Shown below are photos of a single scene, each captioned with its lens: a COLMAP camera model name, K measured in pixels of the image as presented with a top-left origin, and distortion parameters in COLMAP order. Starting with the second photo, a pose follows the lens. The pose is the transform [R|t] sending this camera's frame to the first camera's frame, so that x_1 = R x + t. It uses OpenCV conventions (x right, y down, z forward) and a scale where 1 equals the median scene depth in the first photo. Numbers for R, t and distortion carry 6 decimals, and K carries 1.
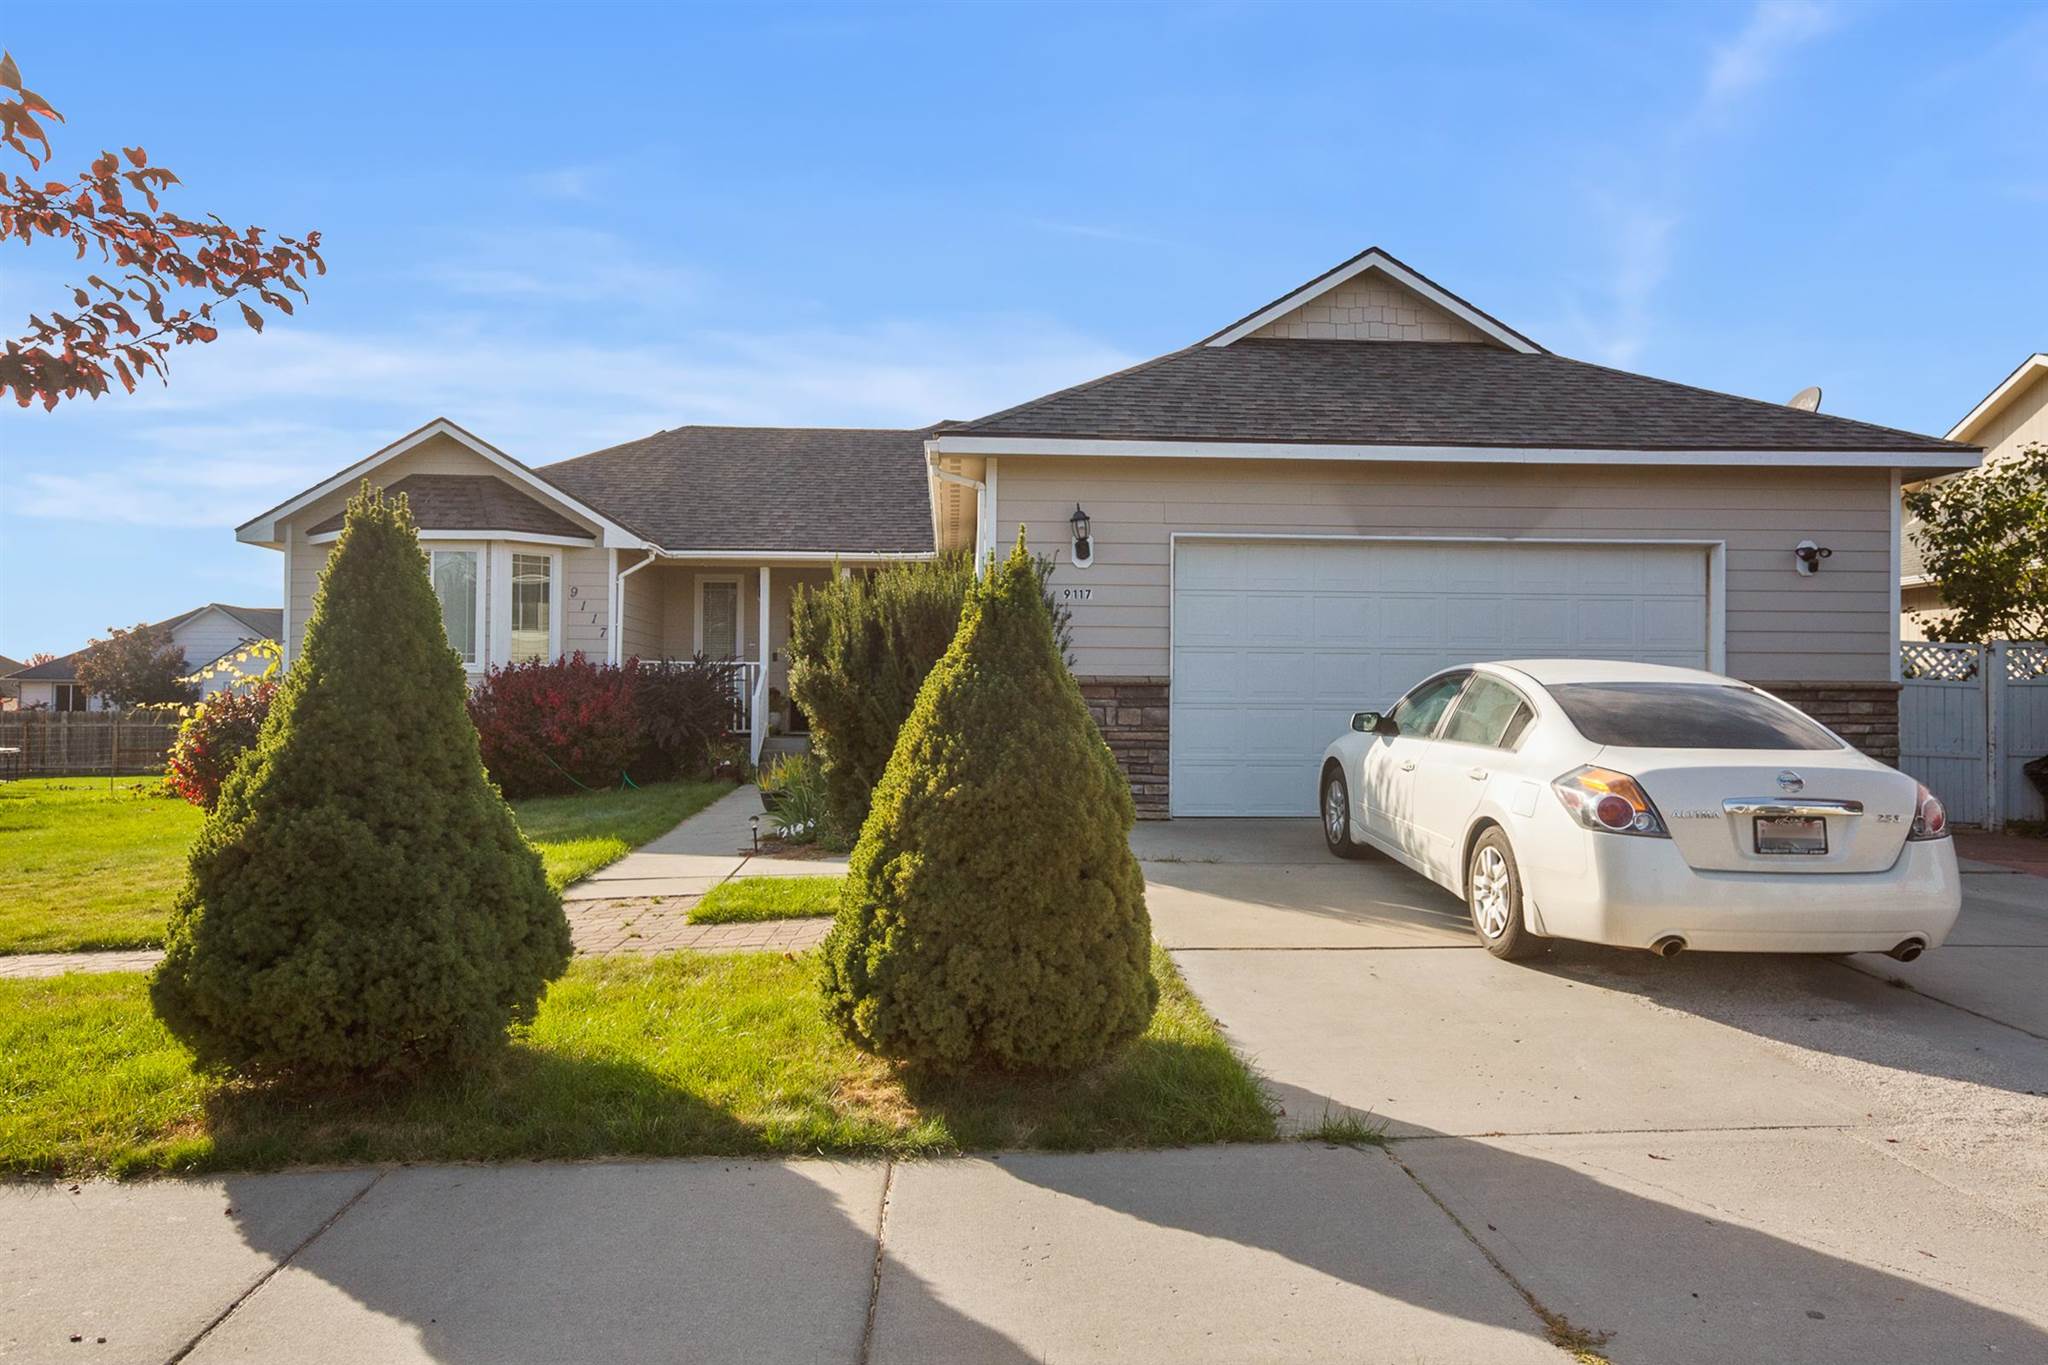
lens RADIAL K [[1259.2, 0, 1024.0], [0, 1259.2, 682.5], [0, 0, 1]] dist [0.000139, 0.000318]
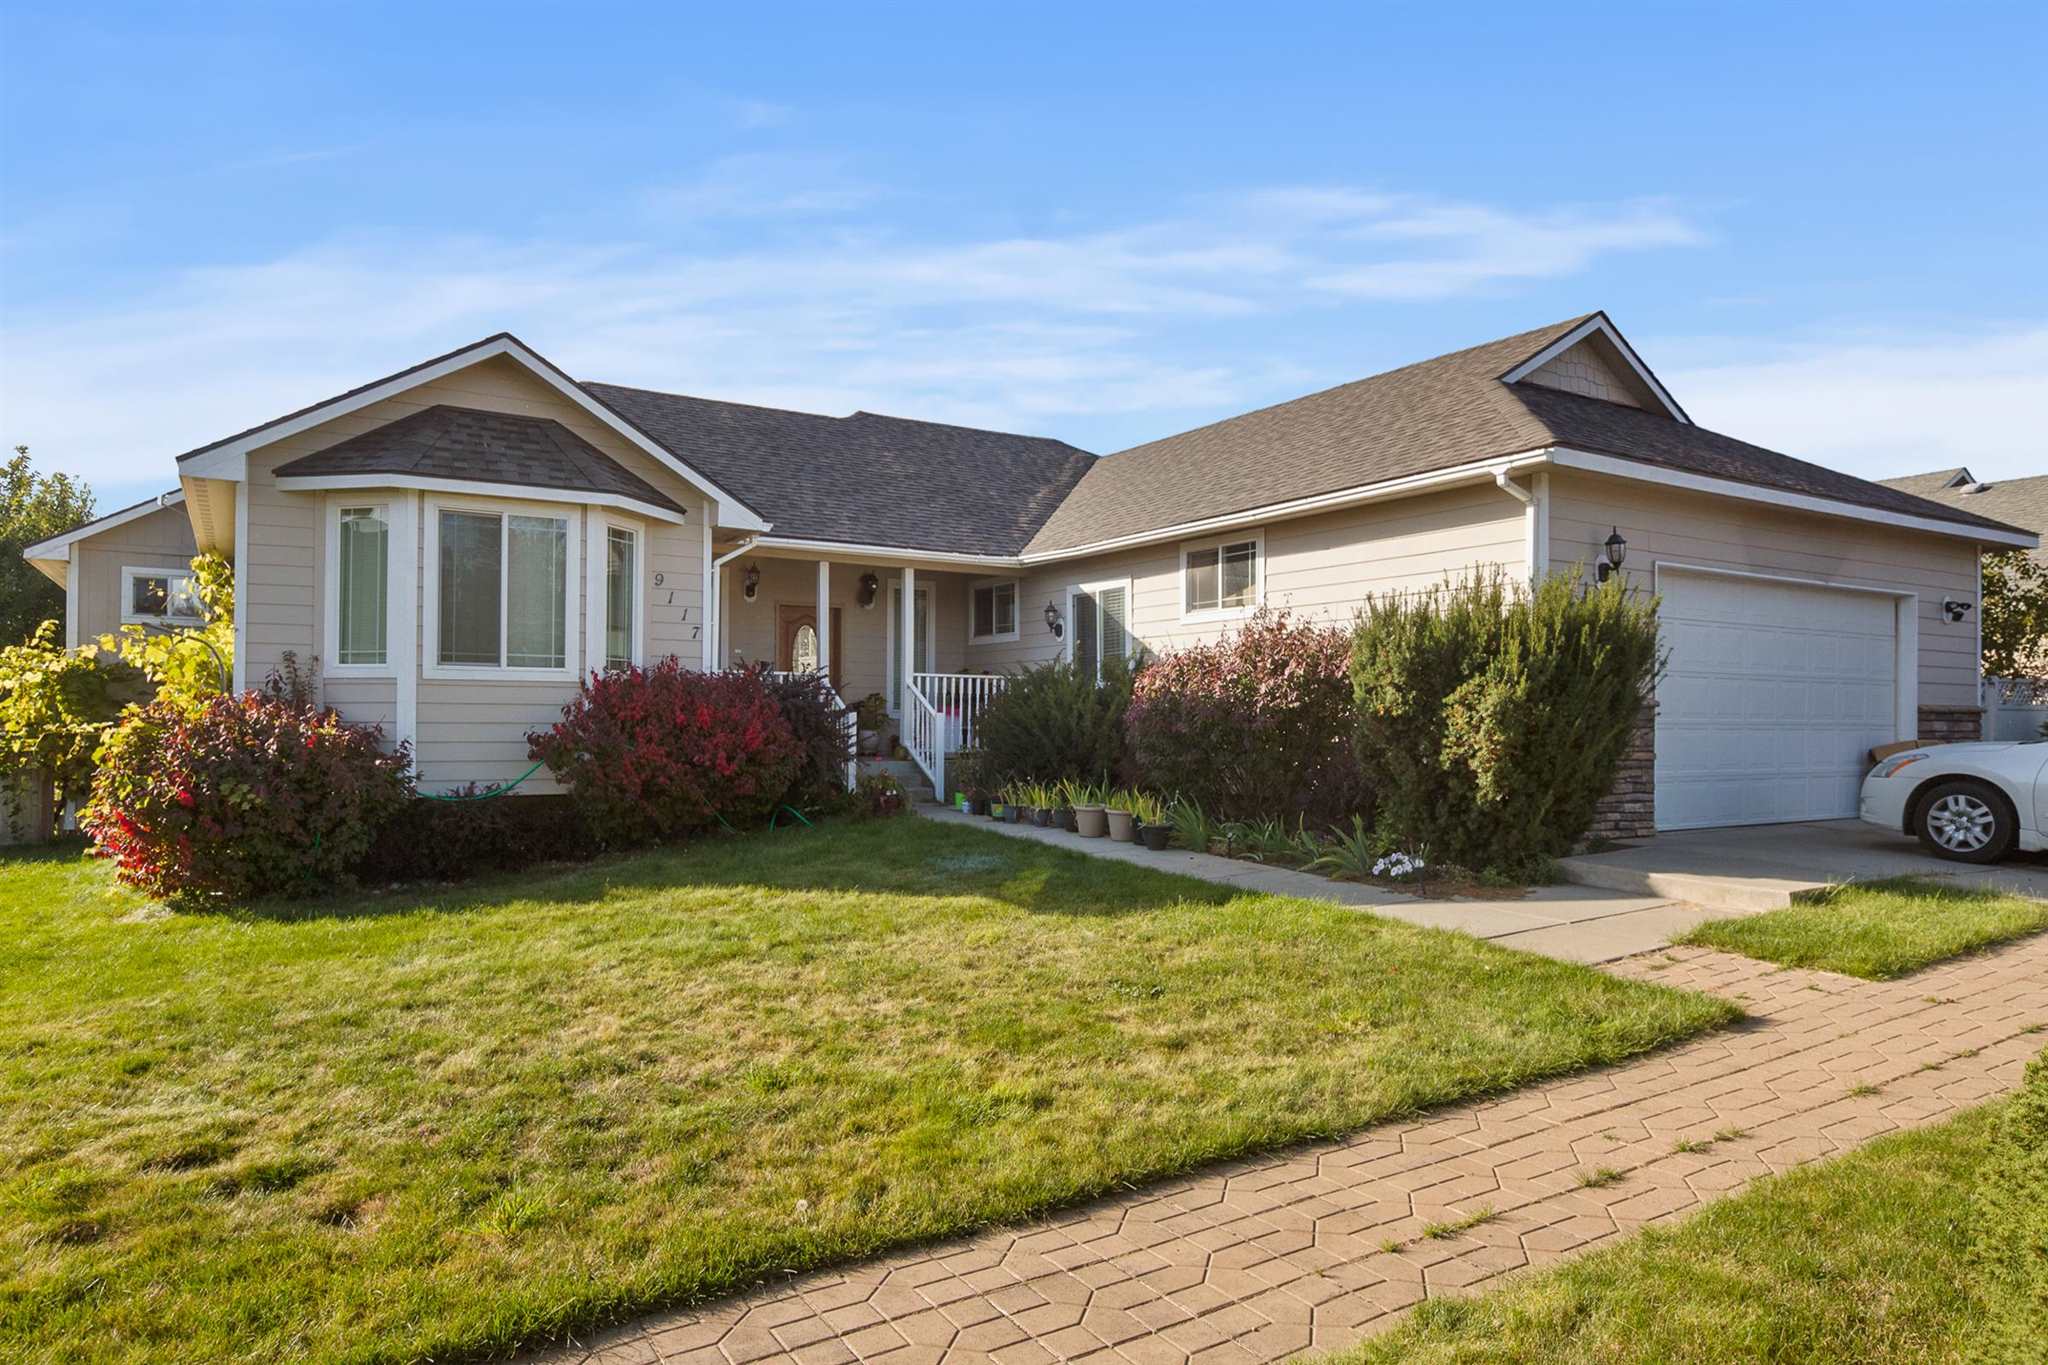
lens RADIAL K [[1247.6, 0, 1024.0], [0, 1247.6, 682.5], [0, 0, 1]] dist [-0.003801, -0.000545]
pose [[0.881283, 0.014360, 0.472371, -0.532743], [-0.008947, 0.999866, -0.013704, 0.000655], [-0.472504, 0.007851, 0.881293, 0.215134]]
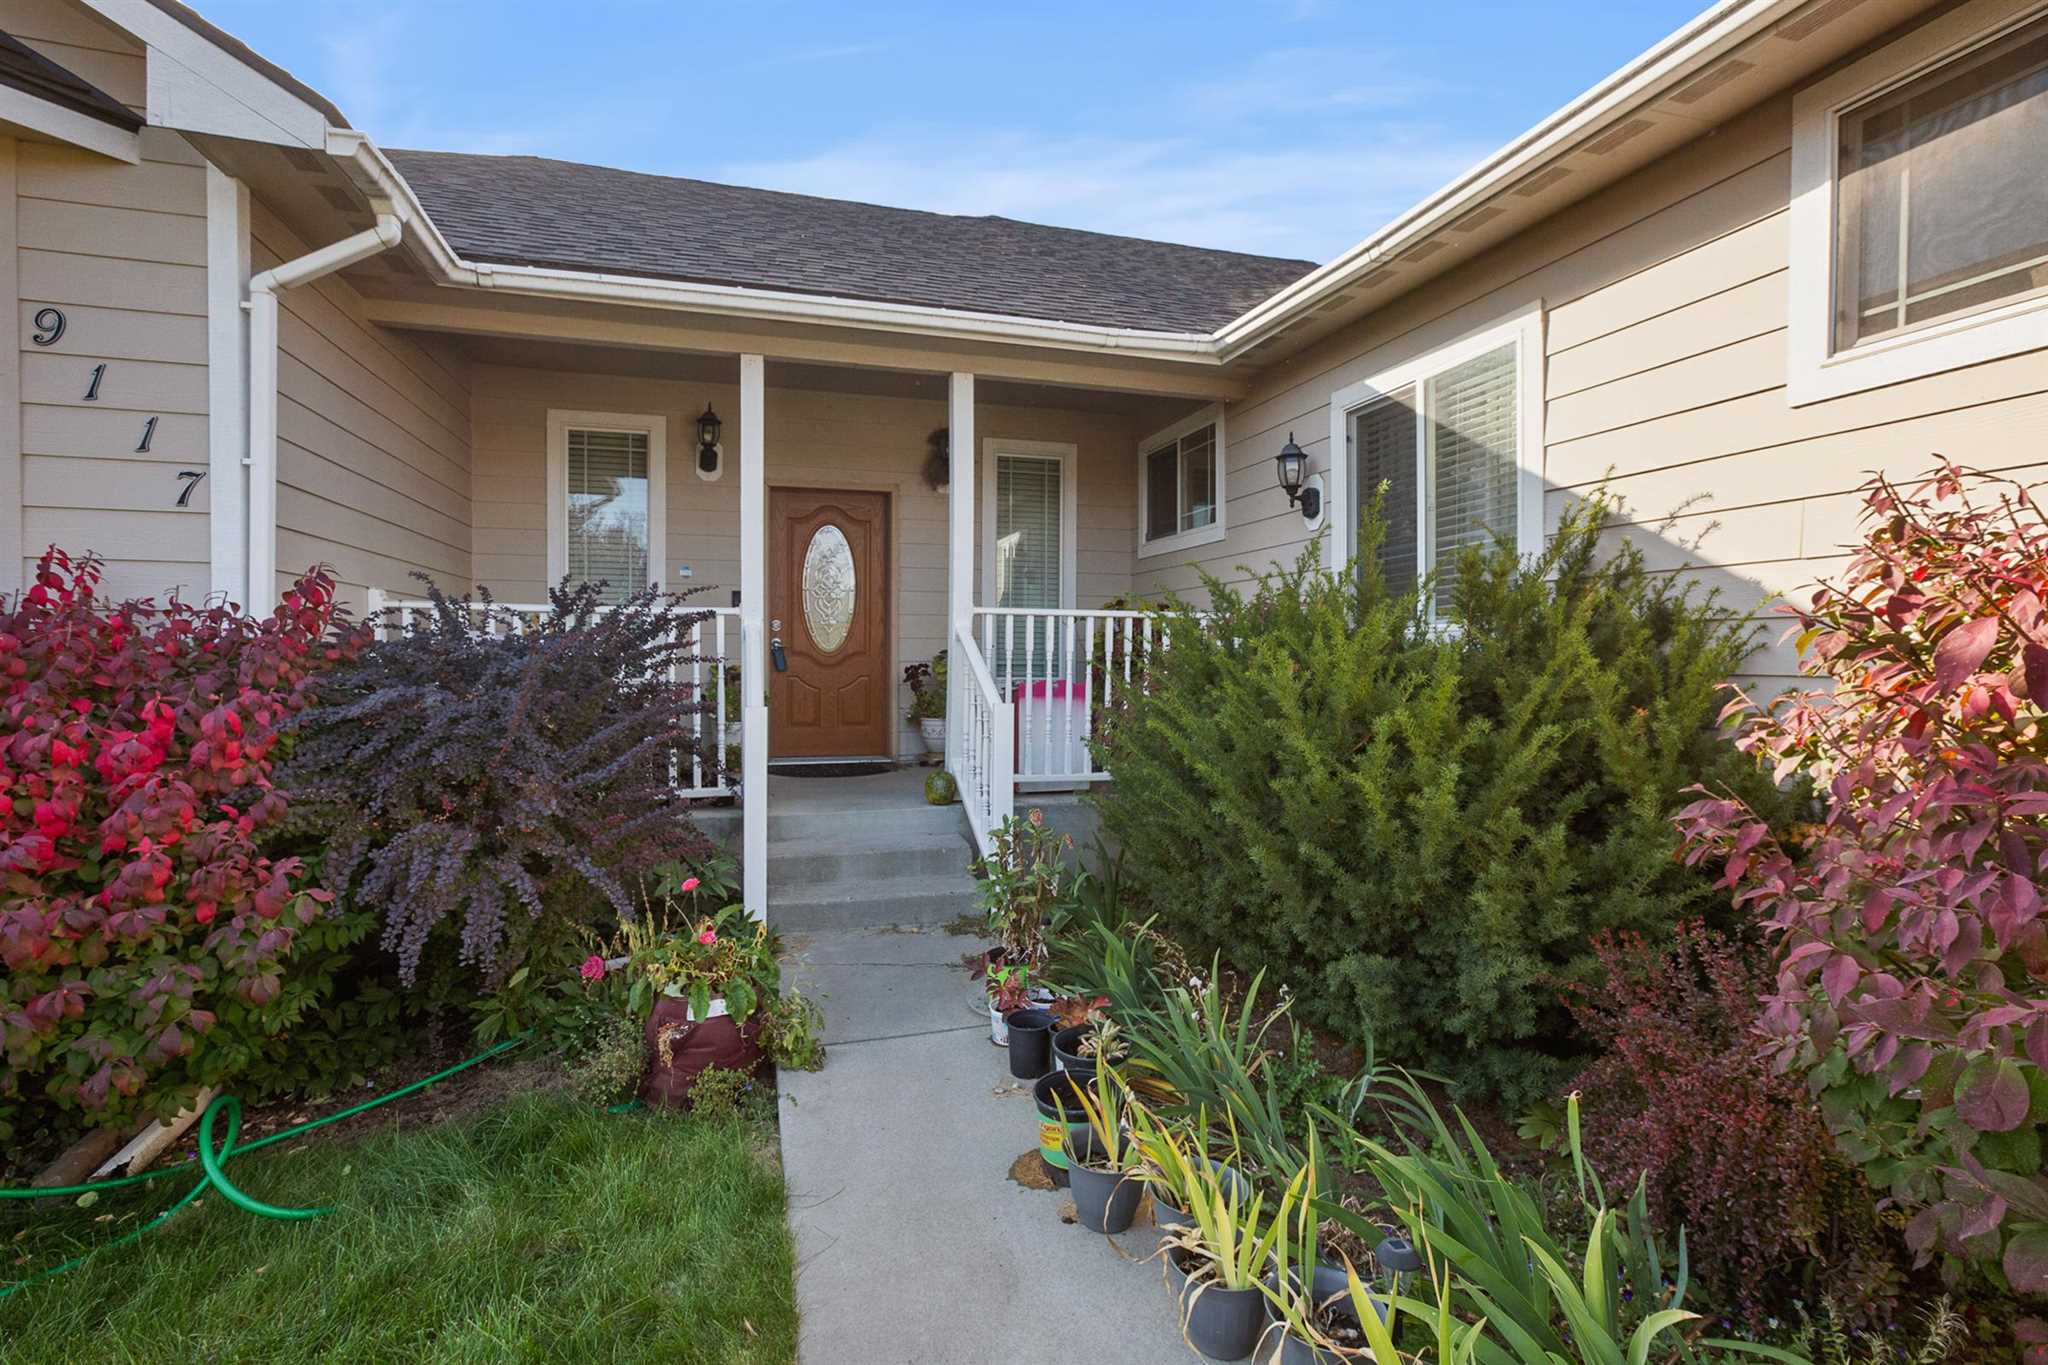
lens RADIAL K [[938.7, 0, 1019.4], [0, 938.7, 661.5], [0, 0, 1]] dist [-0.023843, 0.009215]
pose [[0.975631, -0.001030, 0.219416, -0.209285], [-0.005066, 0.999617, 0.027217, -0.009175], [-0.219360, -0.027665, 0.975252, 0.782018]]
